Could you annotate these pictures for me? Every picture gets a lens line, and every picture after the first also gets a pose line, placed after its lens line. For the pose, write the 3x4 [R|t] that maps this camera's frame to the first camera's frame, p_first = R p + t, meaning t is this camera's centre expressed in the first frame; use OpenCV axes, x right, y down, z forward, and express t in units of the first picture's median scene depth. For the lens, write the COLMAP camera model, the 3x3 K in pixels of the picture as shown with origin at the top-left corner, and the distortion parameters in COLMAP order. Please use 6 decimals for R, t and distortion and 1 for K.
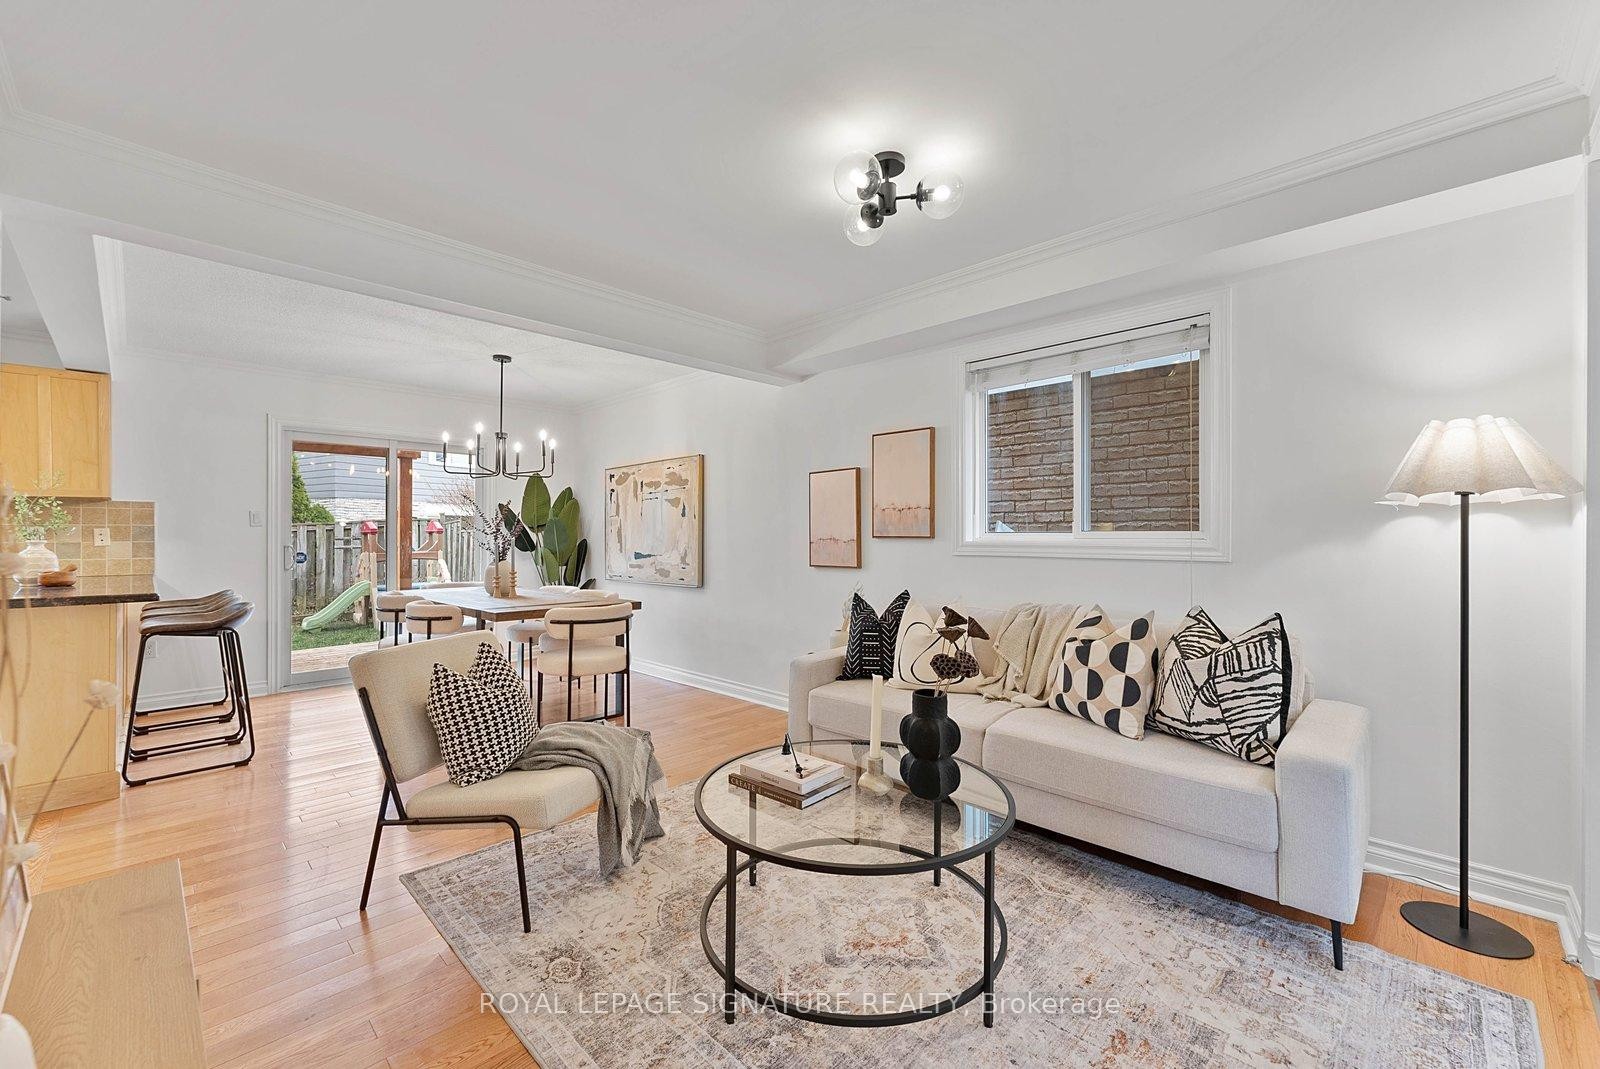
lens RADIAL K [[657.6, 0, 800.0], [0, 657.6, 534.5], [0, 0, 1]] dist [0.002163, 0.000267]
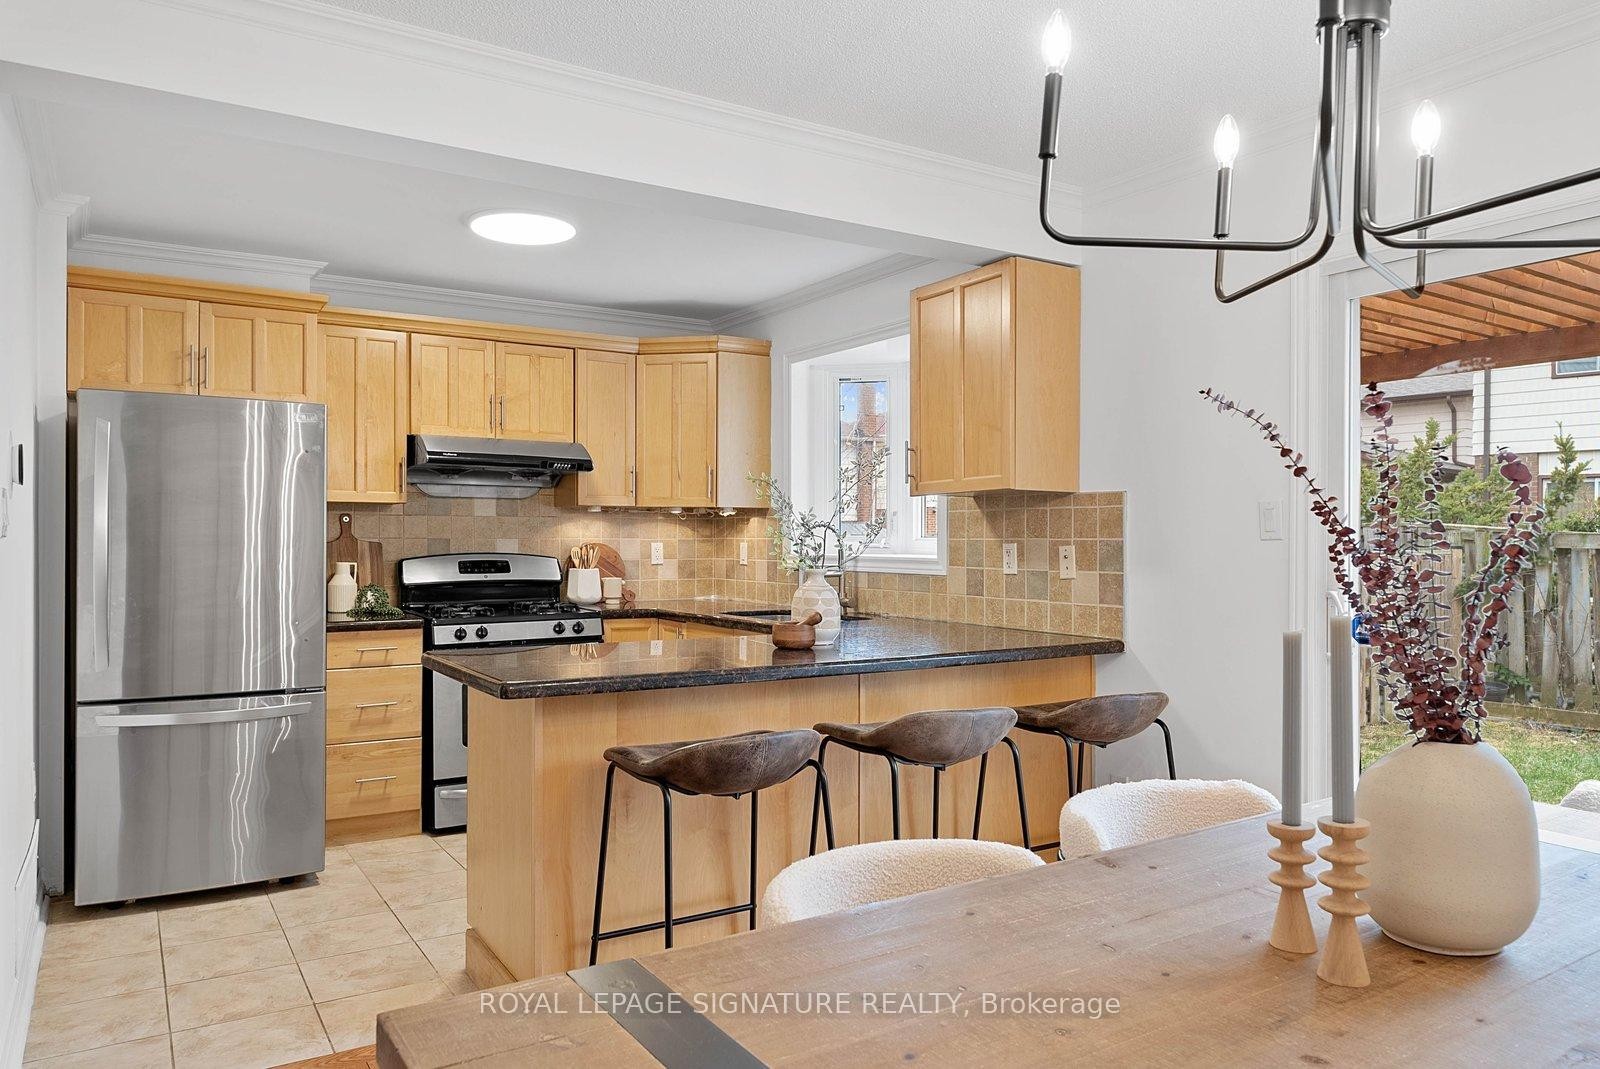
lens RADIAL K [[1078.9, 0, 800.0], [0, 1078.9, 534.5], [0, 0, 1]] dist [0.001855, 0.002434]
pose [[-0.228823, -0.002018, -0.973466, -0.130110], [0.000145, 0.999998, -0.002107, -0.014017], [0.973468, -0.000623, -0.228822, 0.825843]]
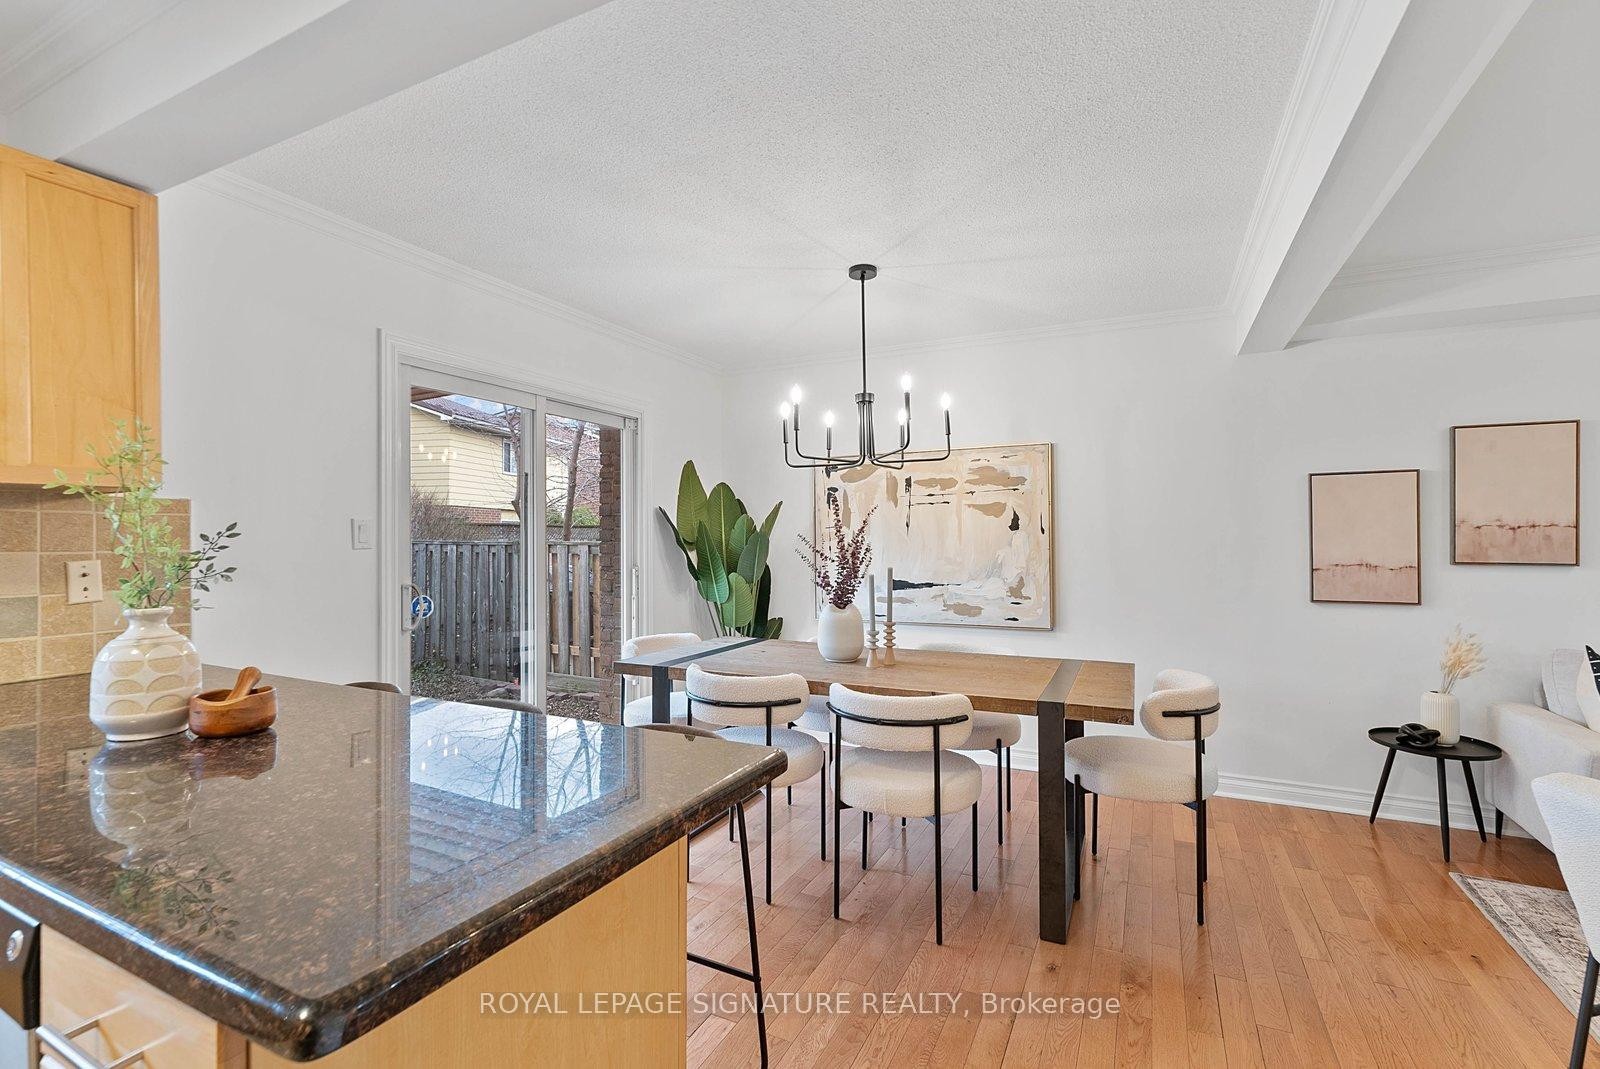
lens RADIAL K [[709.1, 0, 798.6], [0, 709.1, 537.7], [0, 0, 1]] dist [-0.002383, -0.000240]
pose [[0.948740, -0.001096, 0.316055, -0.641292], [0.000663, 0.999999, 0.001477, -0.020555], [-0.316056, -0.001191, 0.948740, 0.355940]]
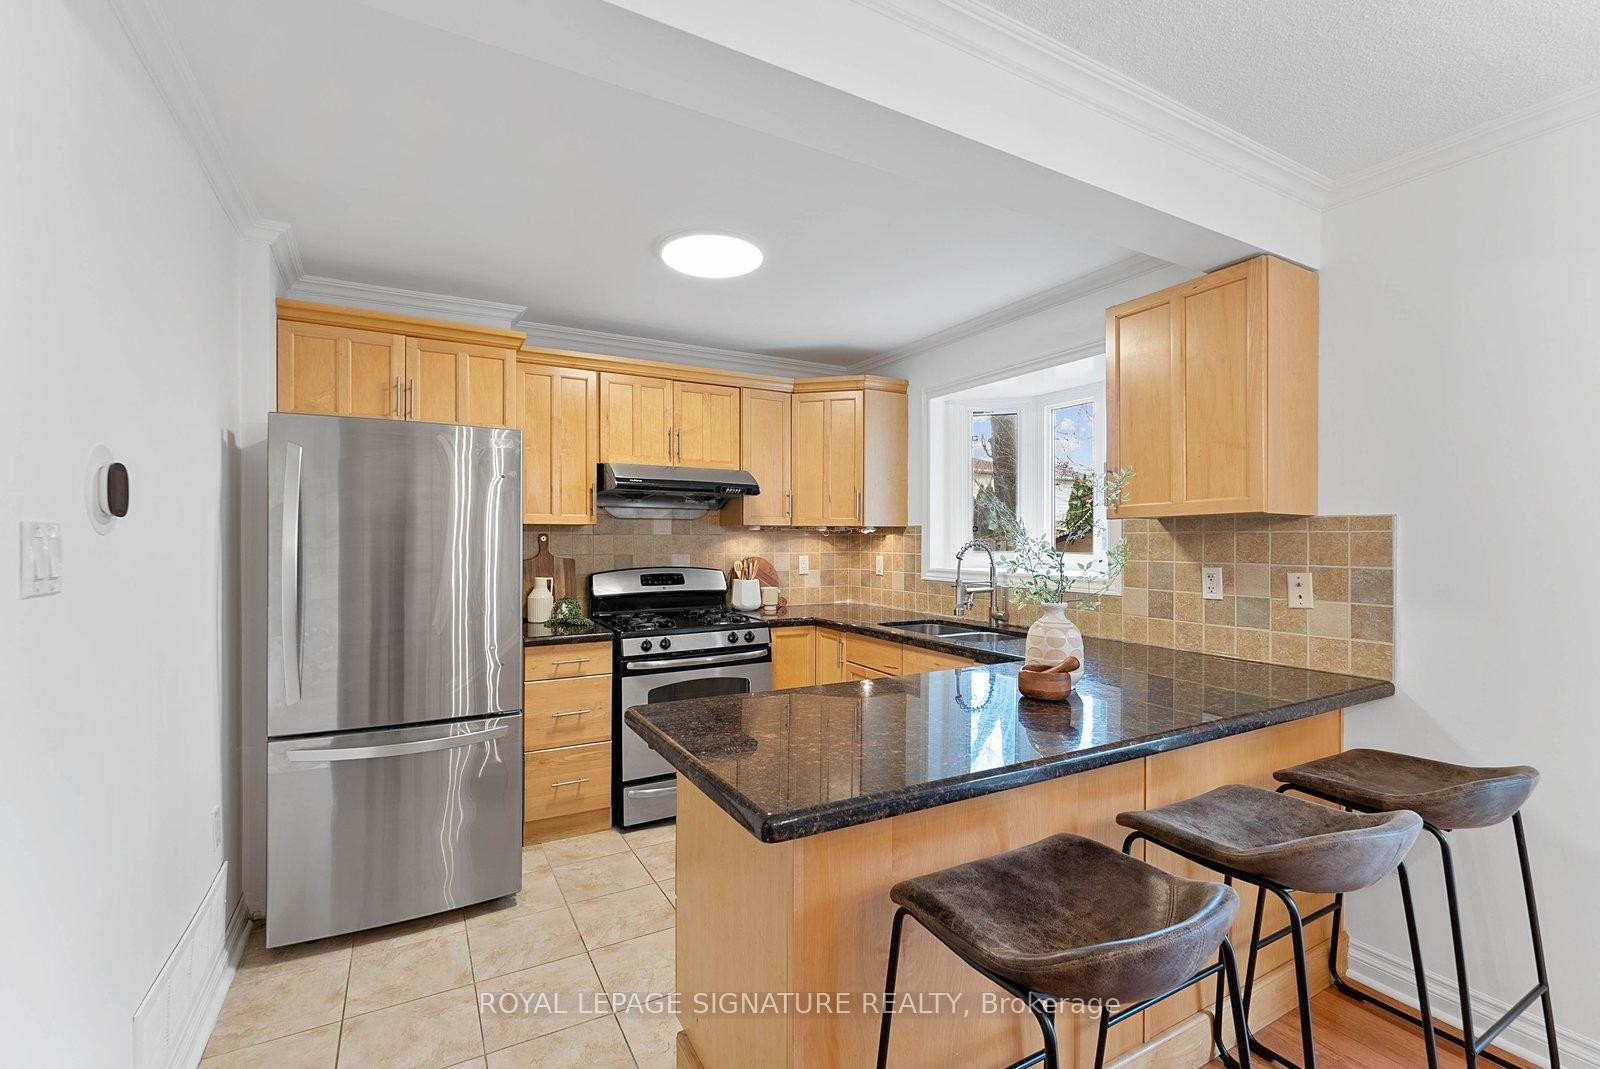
lens RADIAL K [[692.8, 0, 800.0], [0, 692.8, 534.5], [0, 0, 1]] dist [0.000473, -0.000055]
pose [[-0.277161, -0.002884, -0.960819, -0.375818], [0.001990, 0.999992, -0.003576, -0.031087], [0.960821, -0.002903, -0.277153, 0.652868]]
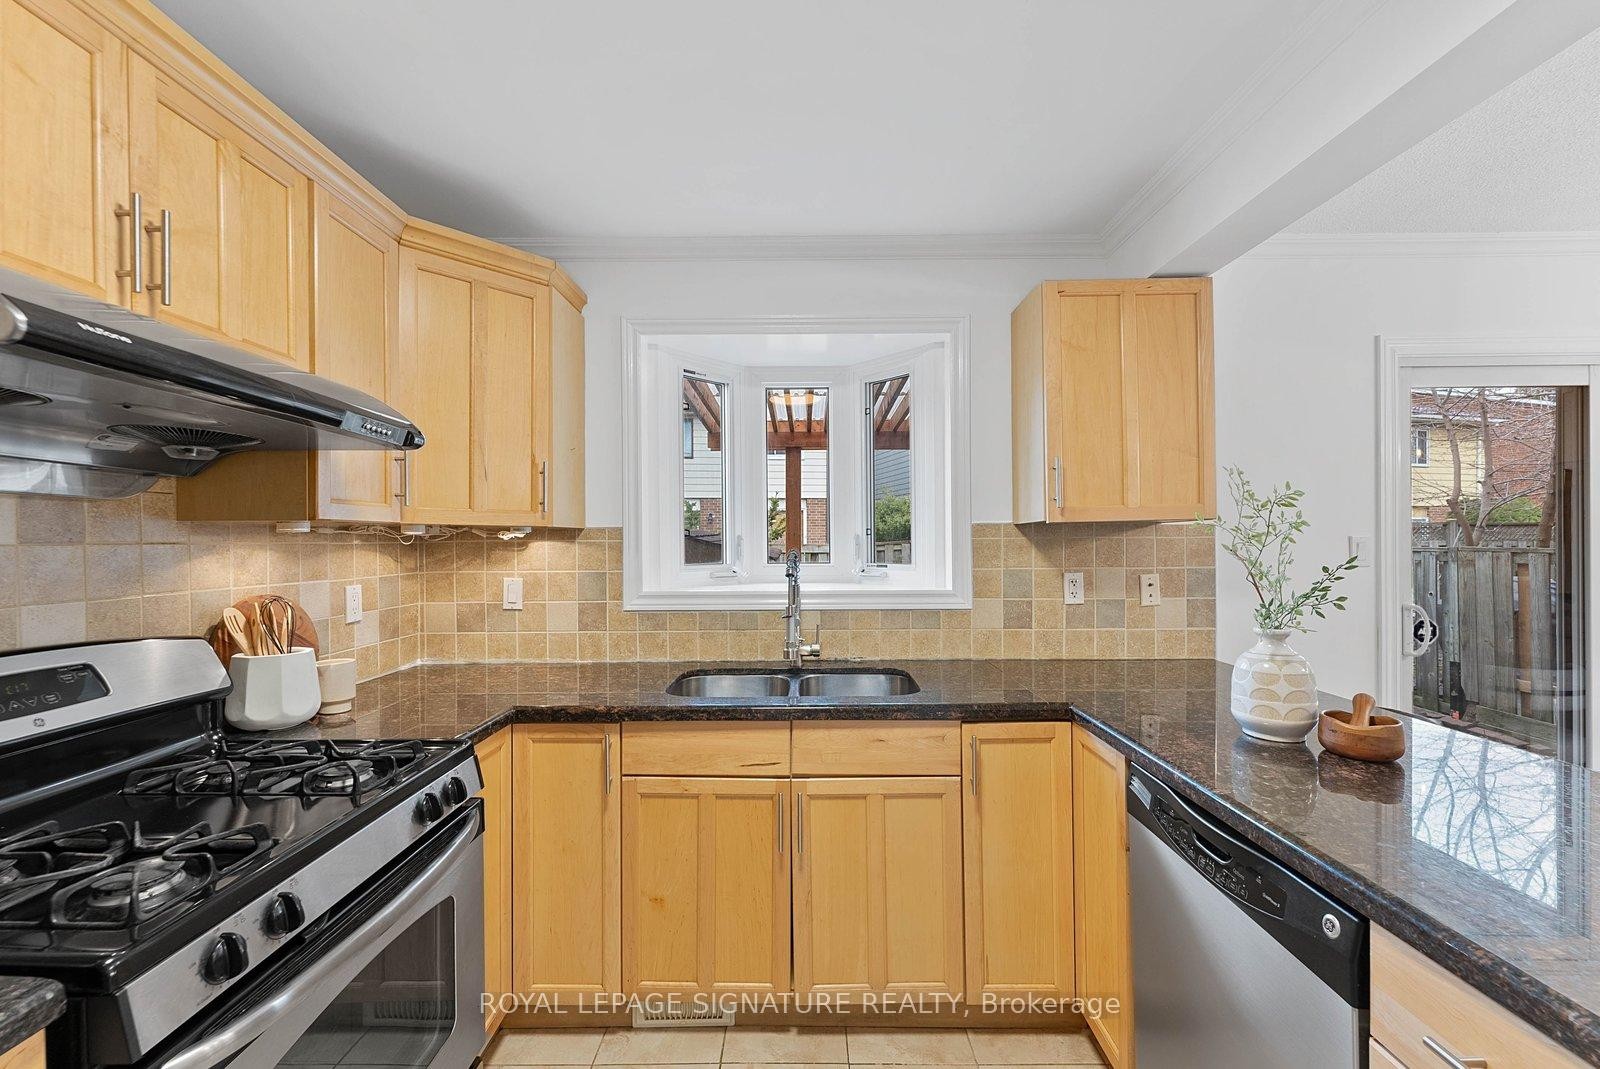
lens RADIAL K [[649.3, 0, 799.6], [0, 649.3, 542.3], [0, 0, 1]] dist [0.002299, 0.000308]
pose [[0.697216, -0.001209, -0.716860, -0.727275], [0.005999, 0.999973, 0.004148, -0.033803], [0.716836, -0.007192, 0.697205, 0.337570]]
